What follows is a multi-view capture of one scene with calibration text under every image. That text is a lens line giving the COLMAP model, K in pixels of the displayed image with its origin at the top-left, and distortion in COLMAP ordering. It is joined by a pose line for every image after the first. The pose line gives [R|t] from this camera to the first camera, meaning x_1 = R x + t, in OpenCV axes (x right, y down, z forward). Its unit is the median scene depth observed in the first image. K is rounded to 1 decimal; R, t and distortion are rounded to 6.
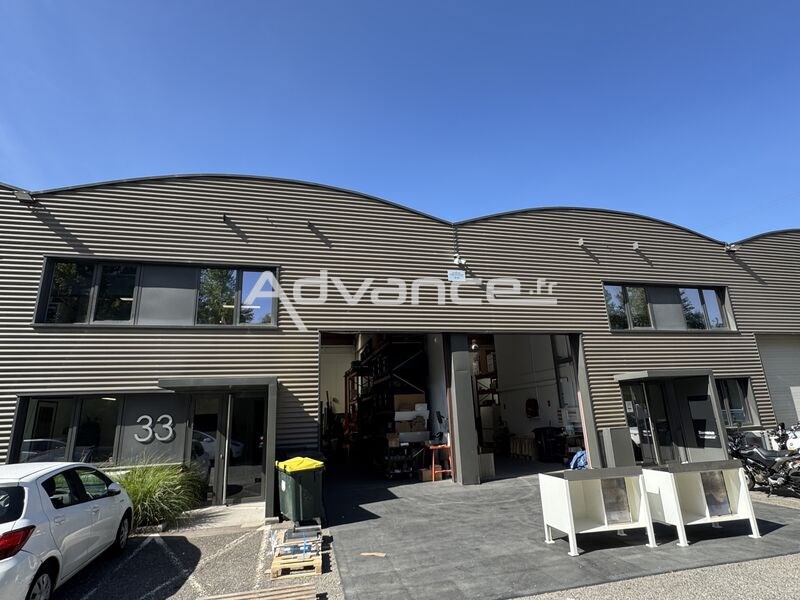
lens RADIAL K [[417.1, 0, 404.5], [0, 417.1, 303.9], [0, 0, 1]] dist [-0.000661, 0.001072]
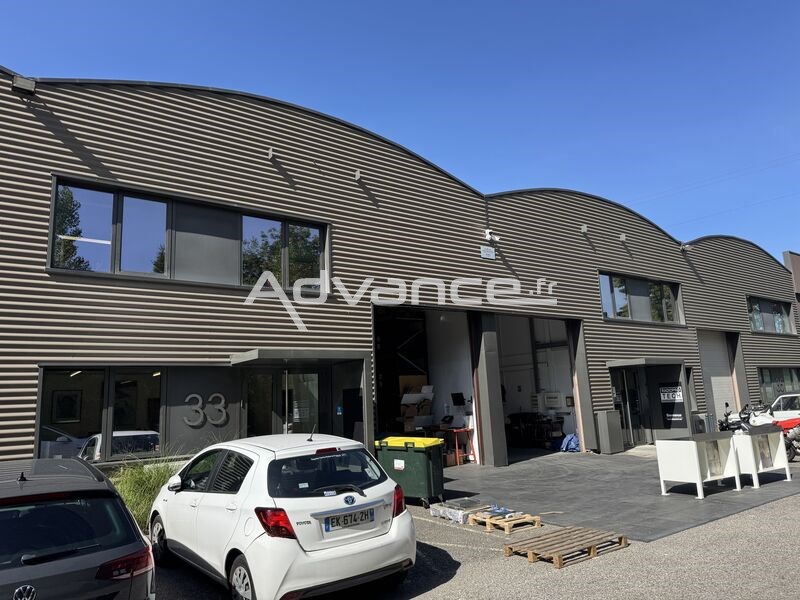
lens RADIAL K [[560.8, 0, 406.5], [0, 560.8, 289.8], [0, 0, 1]] dist [0.071433, -0.054214]
pose [[0.924000, 0.077462, 0.374463, -0.558166], [-0.096486, 0.994810, 0.032296, -0.006491], [-0.370018, -0.065972, 0.926679, -0.130479]]
